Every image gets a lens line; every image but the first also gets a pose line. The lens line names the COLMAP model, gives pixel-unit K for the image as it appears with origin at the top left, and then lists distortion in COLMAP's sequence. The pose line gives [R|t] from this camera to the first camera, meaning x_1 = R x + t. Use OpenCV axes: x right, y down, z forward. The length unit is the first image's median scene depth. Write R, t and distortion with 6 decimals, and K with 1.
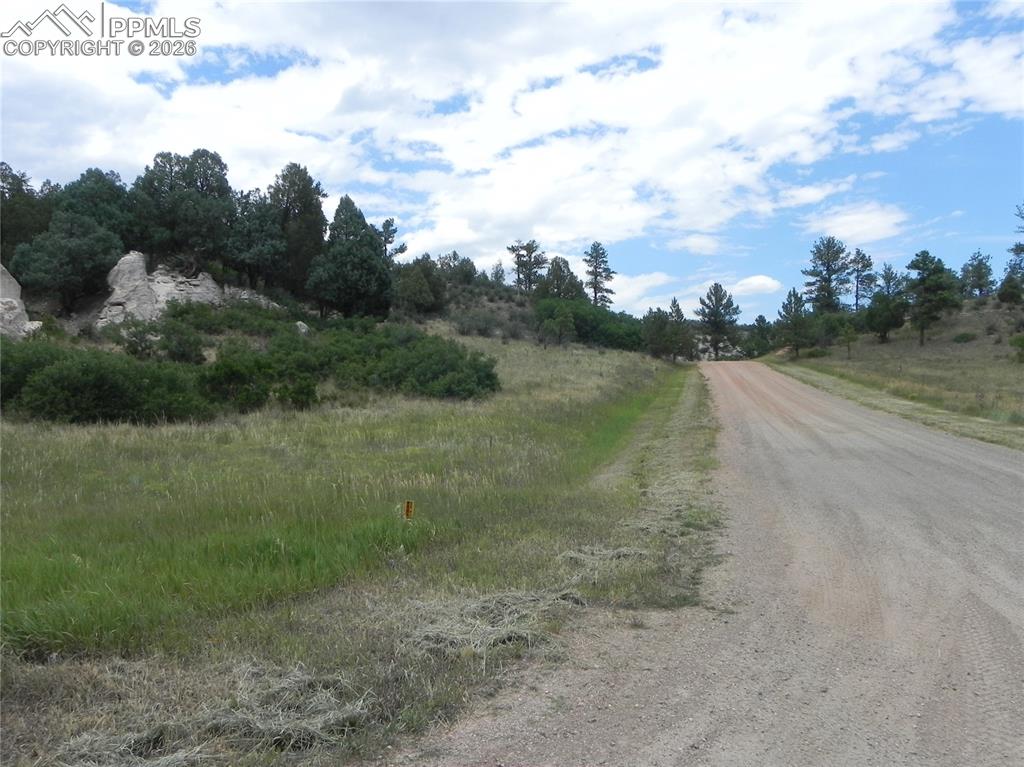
lens RADIAL K [[766.8, 0, 528.1], [0, 766.8, 379.4], [0, 0, 1]] dist [-0.007242, -0.004983]
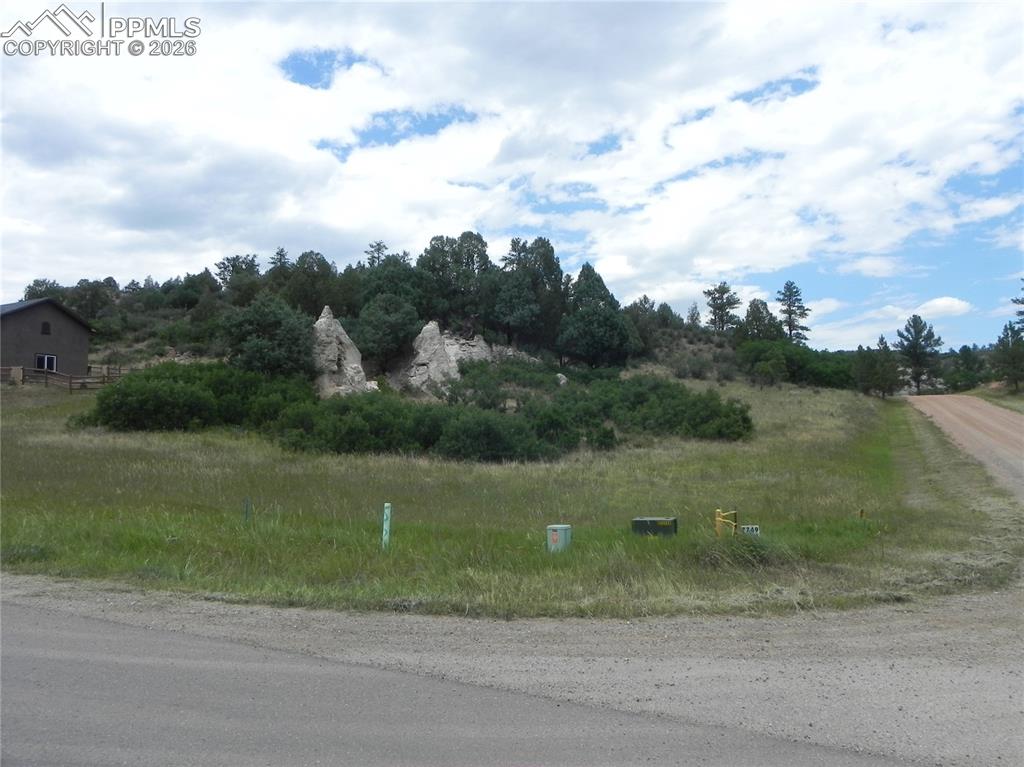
lens RADIAL K [[766.8, 0, 529.3], [0, 766.8, 349.9], [0, 0, 1]] dist [-0.007242, -0.004983]
pose [[0.977991, -0.033471, -0.205944, -0.095854], [0.015918, 0.996141, -0.086307, -0.010623], [0.208039, 0.081129, 0.974750, -0.150744]]
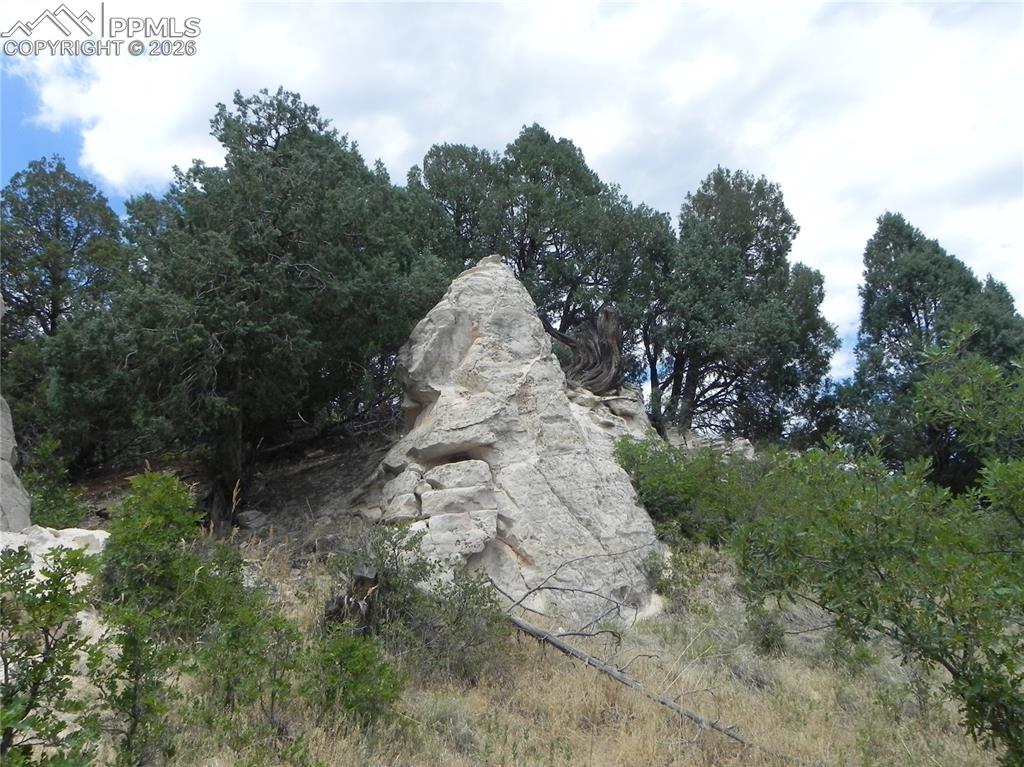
lens RADIAL K [[766.8, 0, 507.0], [0, 766.8, 389.0], [0, 0, 1]] dist [-0.007242, -0.004983]
pose [[0.991331, -0.059725, -0.117033, -0.426533], [0.023242, 0.956381, -0.291196, -0.045266], [0.129319, 0.285951, 0.949478, 0.678224]]
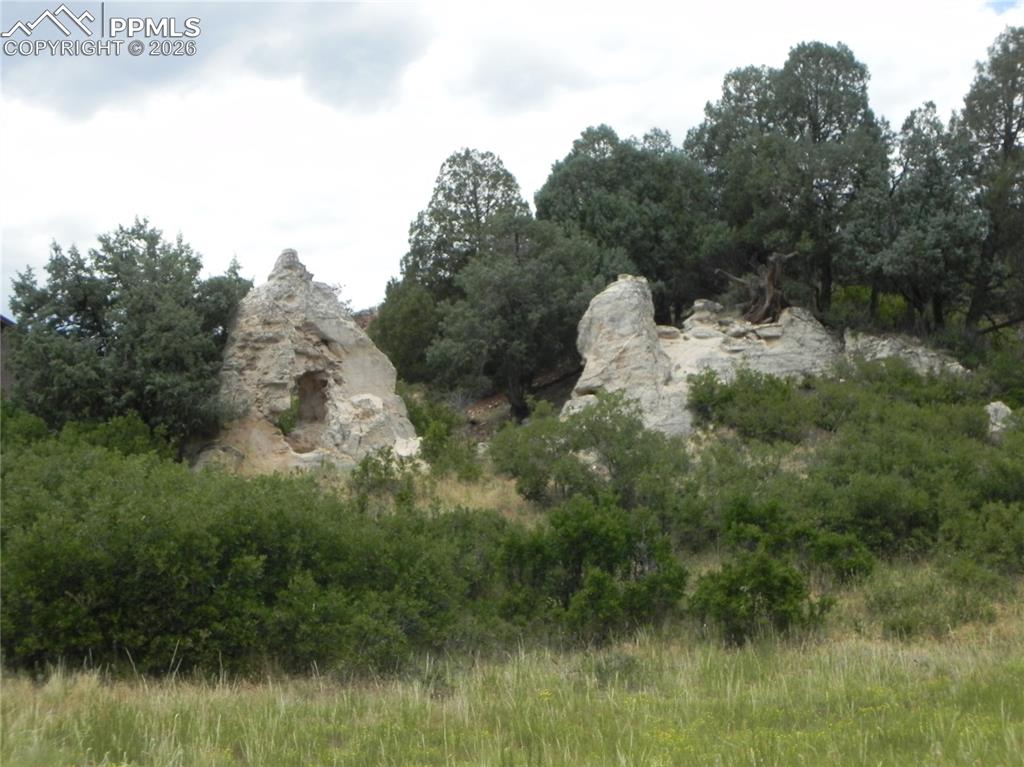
lens RADIAL K [[1514.3, 0, 515.8], [0, 1514.3, 385.4], [0, 0, 1]] dist [-0.071676, 0.000000]
pose [[0.712933, -0.086014, -0.695937, 0.056842], [0.007672, 0.993346, -0.114912, 0.001715], [0.701190, 0.076586, 0.708849, 0.277923]]
